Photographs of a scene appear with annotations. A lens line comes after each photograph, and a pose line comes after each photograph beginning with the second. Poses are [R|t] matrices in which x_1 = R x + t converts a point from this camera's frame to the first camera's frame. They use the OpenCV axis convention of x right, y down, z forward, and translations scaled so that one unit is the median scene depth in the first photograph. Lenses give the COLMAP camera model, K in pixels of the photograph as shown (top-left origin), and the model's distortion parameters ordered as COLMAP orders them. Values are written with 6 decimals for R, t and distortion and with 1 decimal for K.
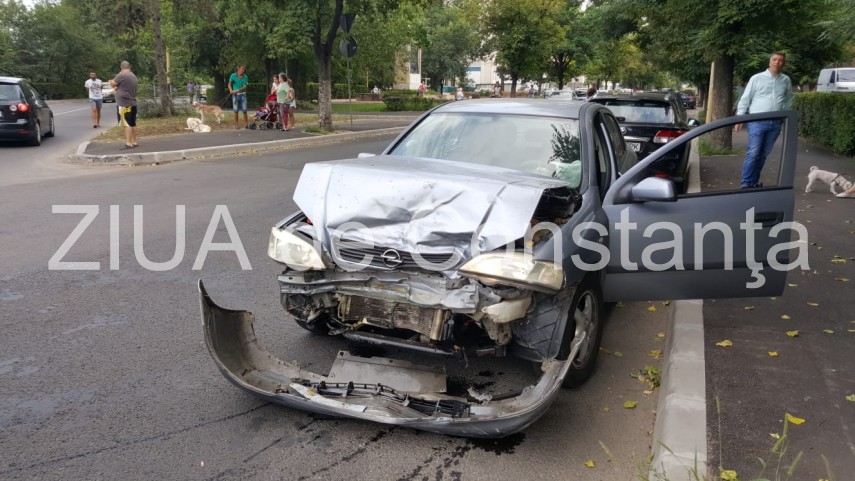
lens RADIAL K [[1340.0, 0, 427.5], [0, 1340.0, 240.5], [0, 0, 1]] dist [0.132502, -0.127785]
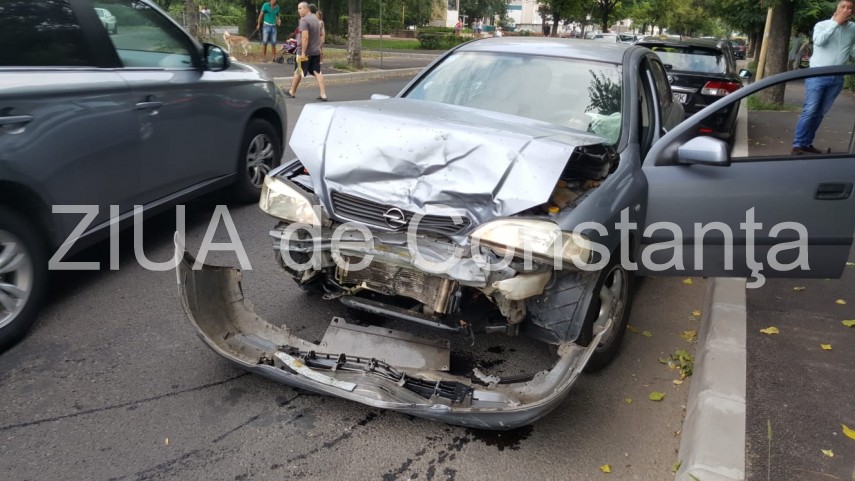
lens RADIAL K [[863.6, 0, 426.0], [0, 863.6, 260.9], [0, 0, 1]] dist [0.077900, -0.209218]
pose [[0.994387, 0.058276, -0.088311, 0.044868], [-0.045717, 0.989364, 0.138093, -0.037975], [0.095419, -0.133280, 0.986474, 0.433083]]
